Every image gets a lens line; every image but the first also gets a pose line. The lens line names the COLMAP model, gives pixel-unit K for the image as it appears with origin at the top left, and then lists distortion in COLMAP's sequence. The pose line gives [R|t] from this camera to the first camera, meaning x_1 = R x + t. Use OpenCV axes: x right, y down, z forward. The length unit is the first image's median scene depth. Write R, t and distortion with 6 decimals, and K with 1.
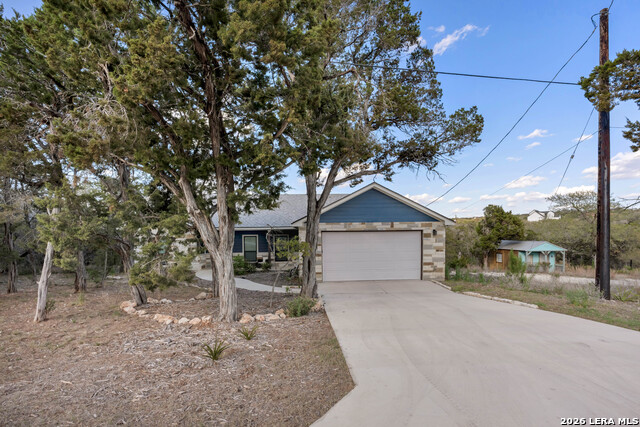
lens RADIAL K [[300.5, 0, 326.4], [0, 300.5, 240.3], [0, 0, 1]] dist [-0.000504, 0.000046]
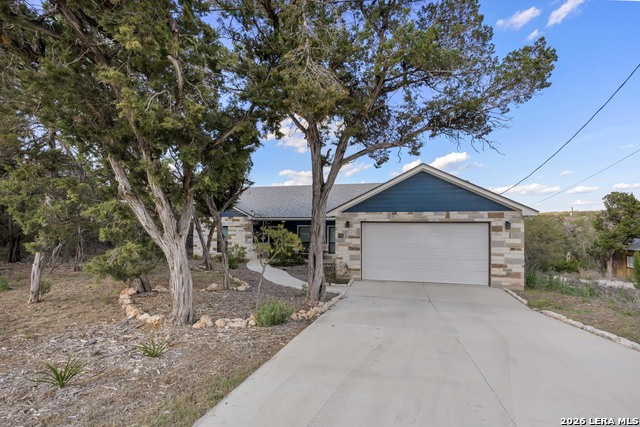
lens RADIAL K [[291.5, 0, 325.5], [0, 291.5, 217.5], [0, 0, 1]] dist [-0.000293, 0.000065]
pose [[0.954197, 0.007671, -0.299080, 0.139128], [-0.023389, 0.998524, -0.049010, 0.001604], [0.298262, 0.053760, 0.952969, 0.151870]]
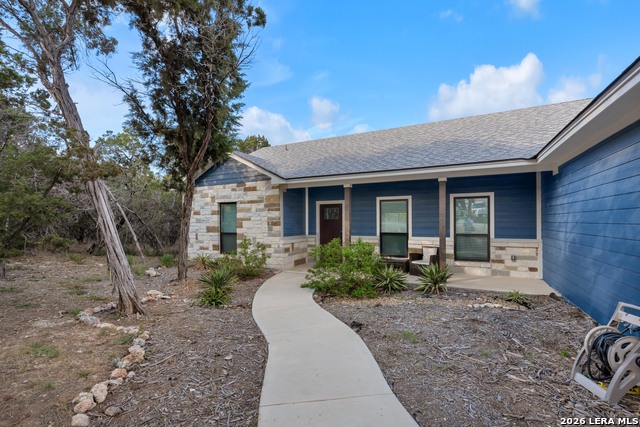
lens RADIAL K [[291.0, 0, 319.3], [0, 291.0, 223.5], [0, 0, 1]] dist [-0.001316, -0.000117]
pose [[0.863554, 0.010063, -0.504156, -0.186124], [-0.016303, 0.999835, -0.007967, 0.037848], [0.503992, 0.015099, 0.863576, 0.811802]]
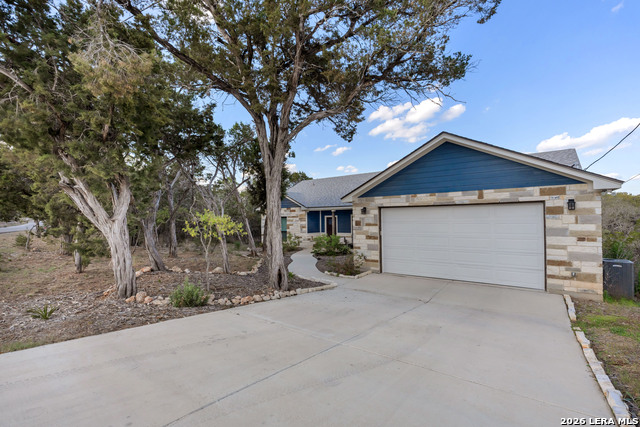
lens RADIAL K [[290.3, 0, 320.0], [0, 290.3, 213.5], [0, 0, 1]] dist [-0.001689, -0.000441]
pose [[0.758408, -0.009755, -0.651707, 0.357622], [-0.012045, 0.999507, -0.028979, 0.009443], [0.651668, 0.029828, 0.757917, 0.324887]]
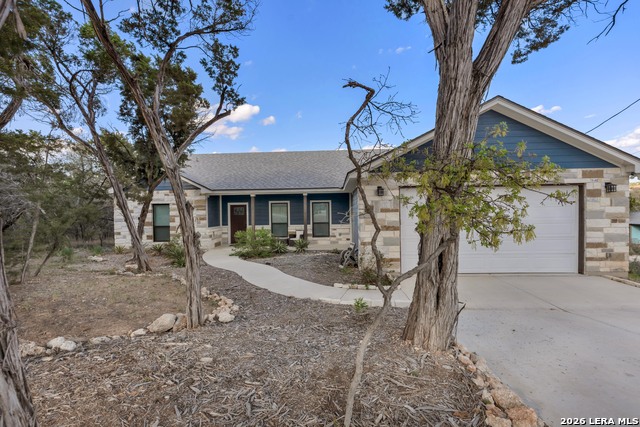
lens RADIAL K [[287.0, 0, 323.4], [0, 287.0, 210.0], [0, 0, 1]] dist [-0.000835, -0.000433]
pose [[0.994795, -0.002665, -0.101859, -0.103778], [0.000689, 0.999811, -0.019428, 0.024287], [0.101891, 0.019257, 0.994609, 0.432348]]
